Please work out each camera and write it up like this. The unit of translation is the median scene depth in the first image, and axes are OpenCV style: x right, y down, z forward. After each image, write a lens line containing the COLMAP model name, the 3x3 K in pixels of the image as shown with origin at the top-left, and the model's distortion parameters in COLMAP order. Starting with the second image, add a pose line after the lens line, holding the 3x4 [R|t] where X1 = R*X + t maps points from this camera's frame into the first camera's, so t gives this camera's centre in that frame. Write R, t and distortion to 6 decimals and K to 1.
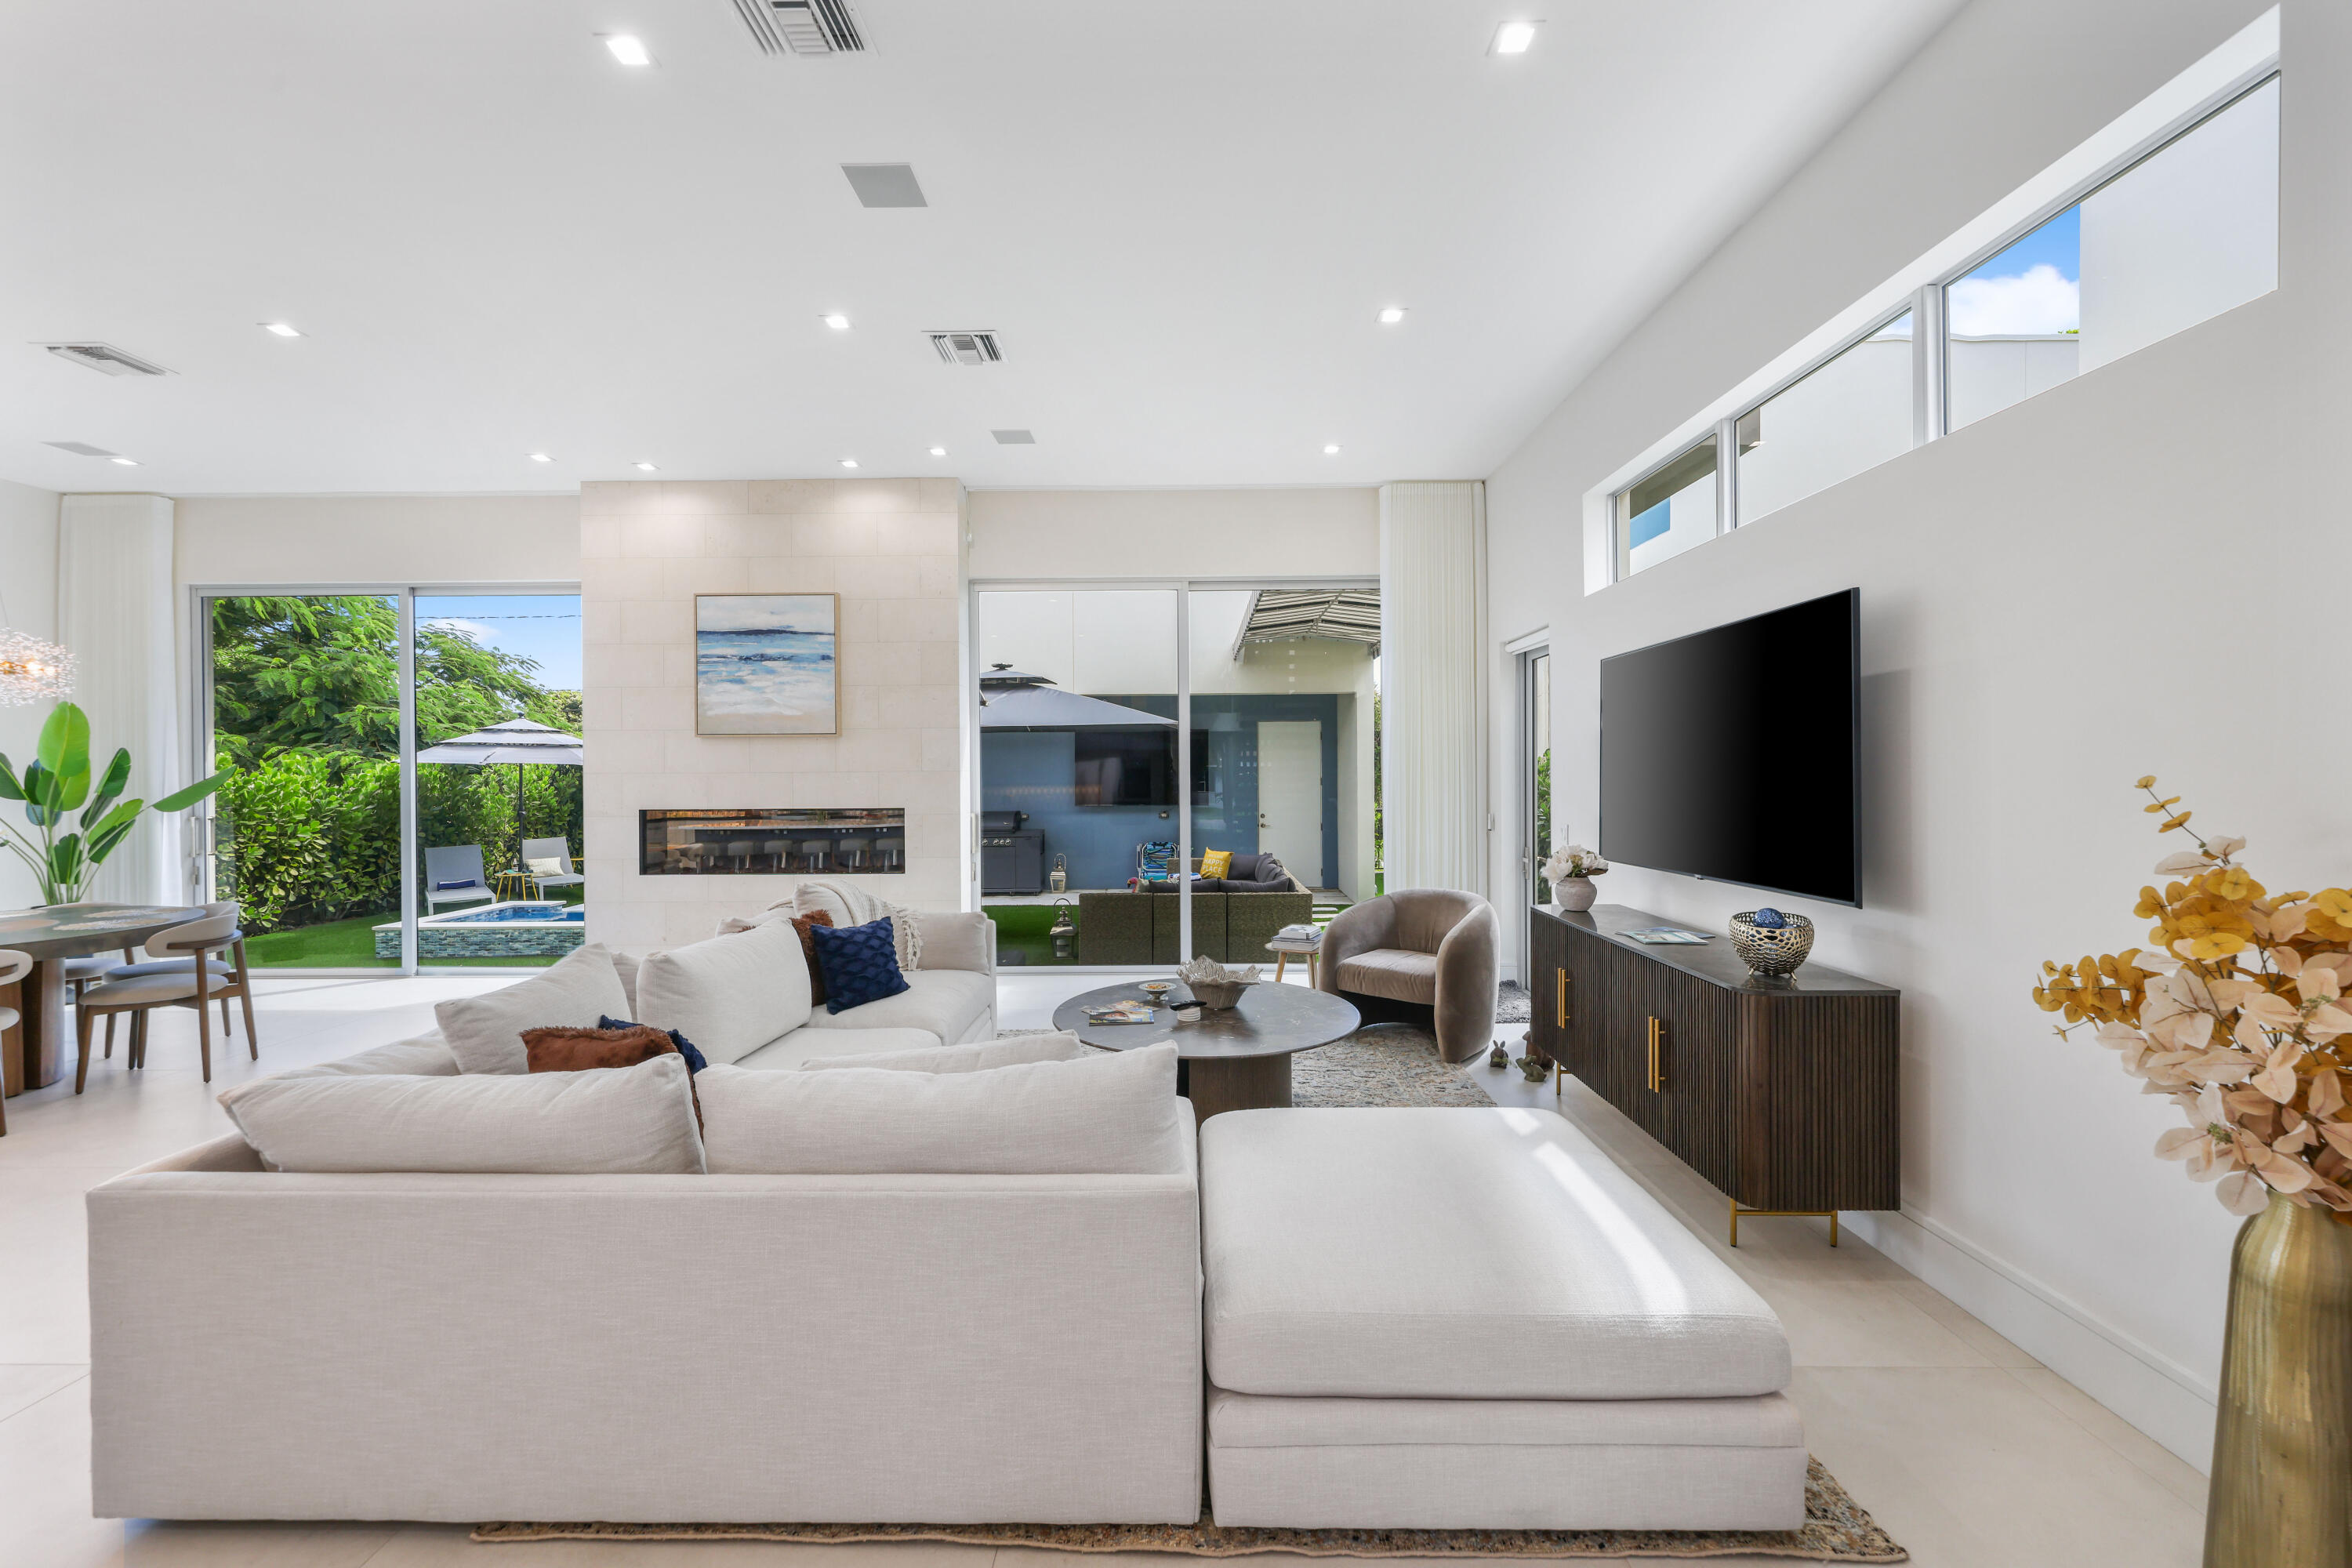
lens RADIAL K [[940.2, 0, 1173.2], [0, 940.2, 780.1], [0, 0, 1]] dist [0.005442, 0.000795]
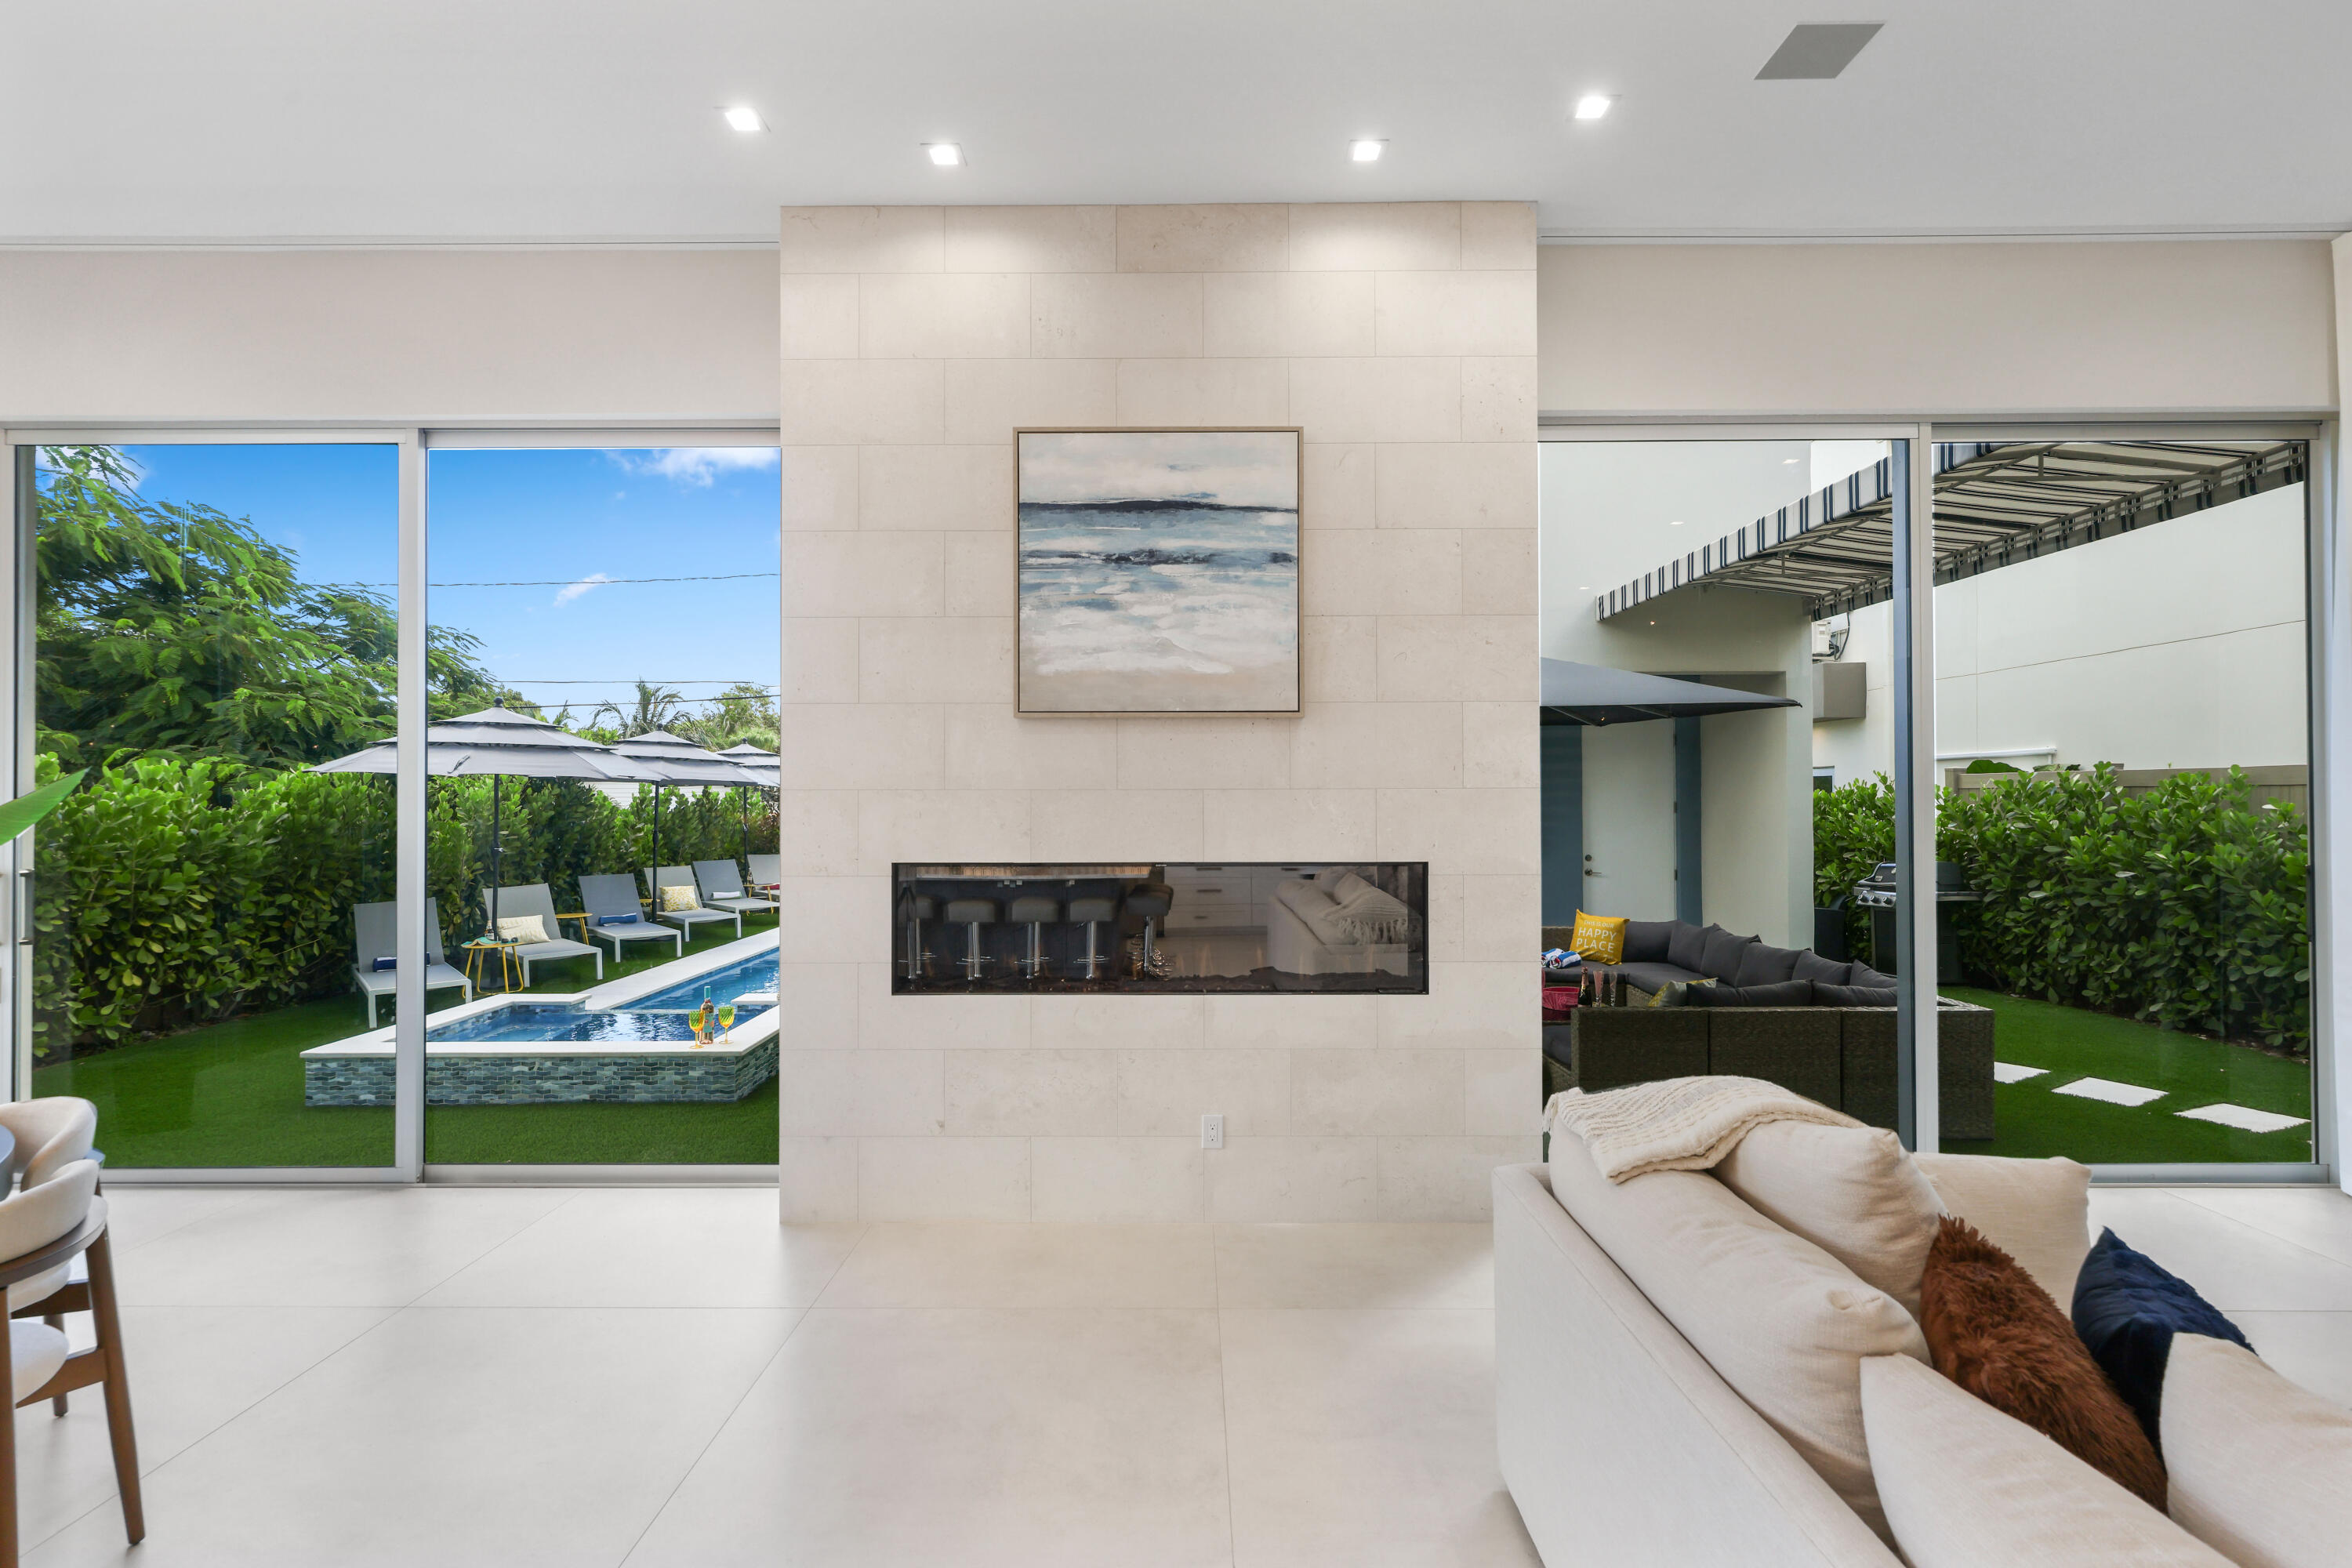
lens RADIAL K [[1112.4, 0, 1173.5], [0, 1112.4, 787.5], [0, 0, 1]] dist [0.007650, -0.001620]
pose [[0.999973, 0.004372, 0.005836, -0.427453], [-0.004298, 0.999911, -0.012647, -0.001835], [-0.005891, 0.012622, 0.999903, 0.416632]]
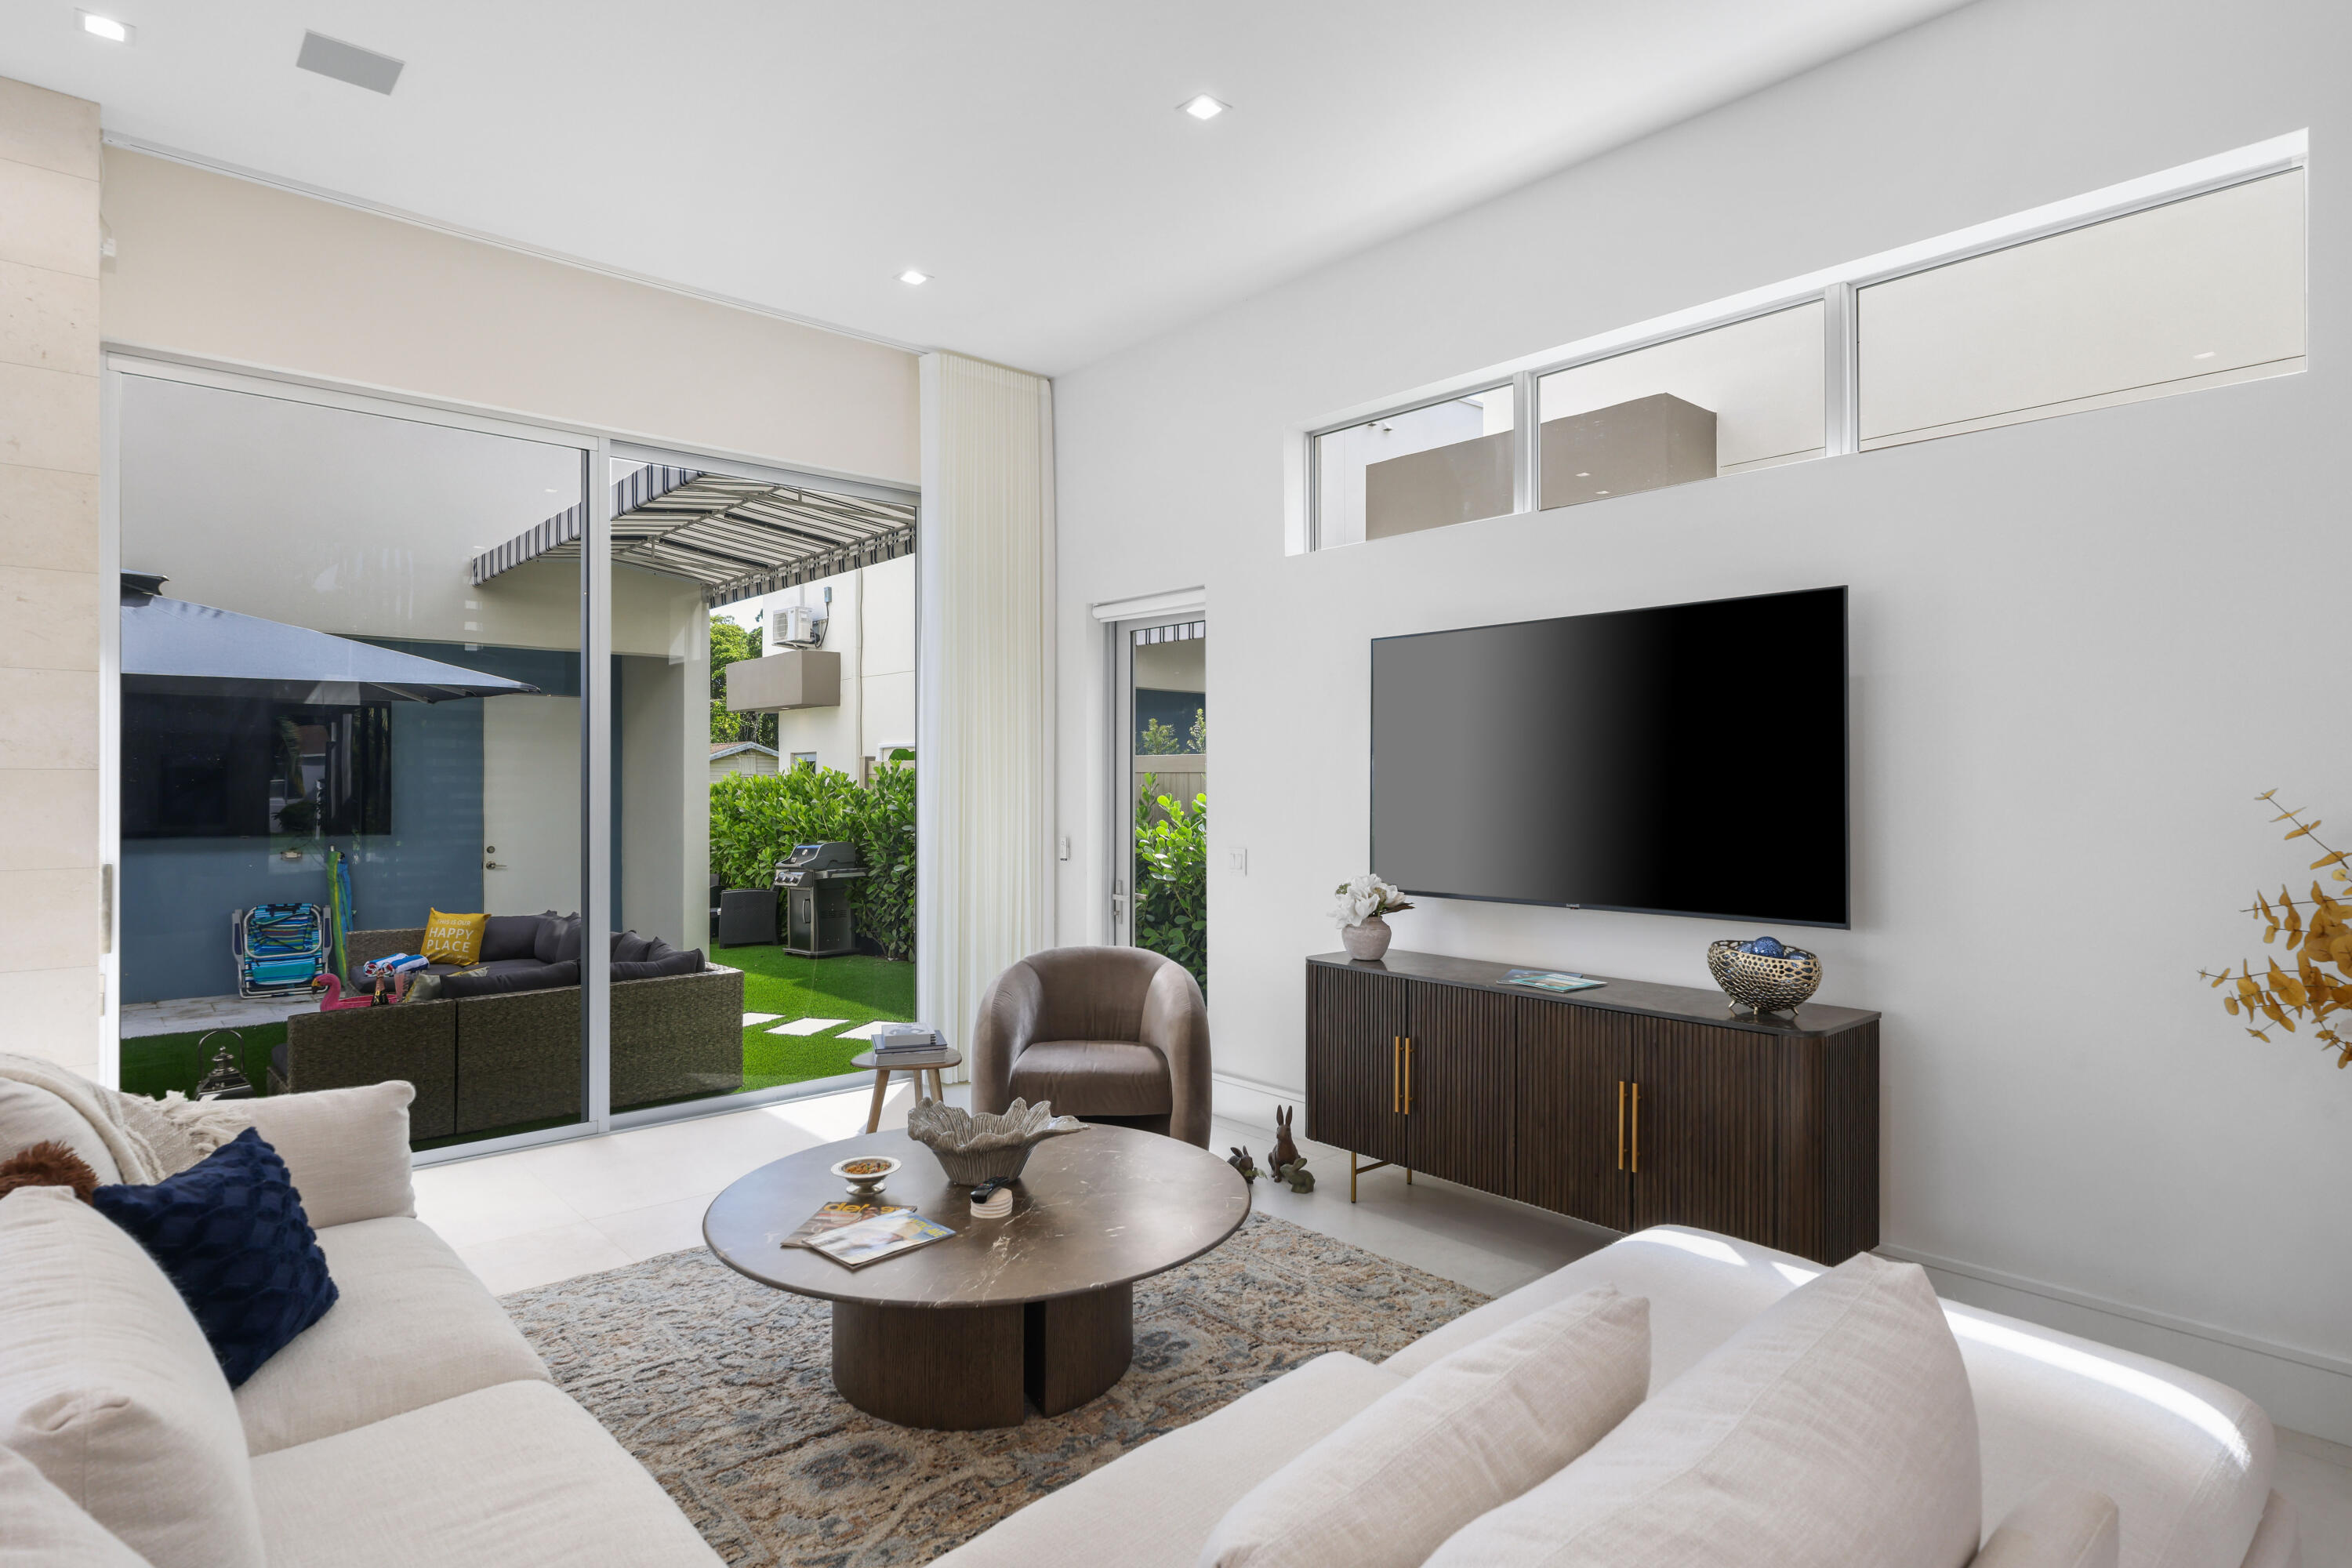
lens RADIAL K [[1258.7, 0, 1182.1], [0, 1258.7, 774.0], [0, 0, 1]] dist [-0.000691, 0.004831]
pose [[0.735827, 0.010703, 0.677085, -0.256137], [-0.001932, 0.999904, -0.013707, 0.000010], [-0.677167, 0.008777, 0.735777, 0.223038]]
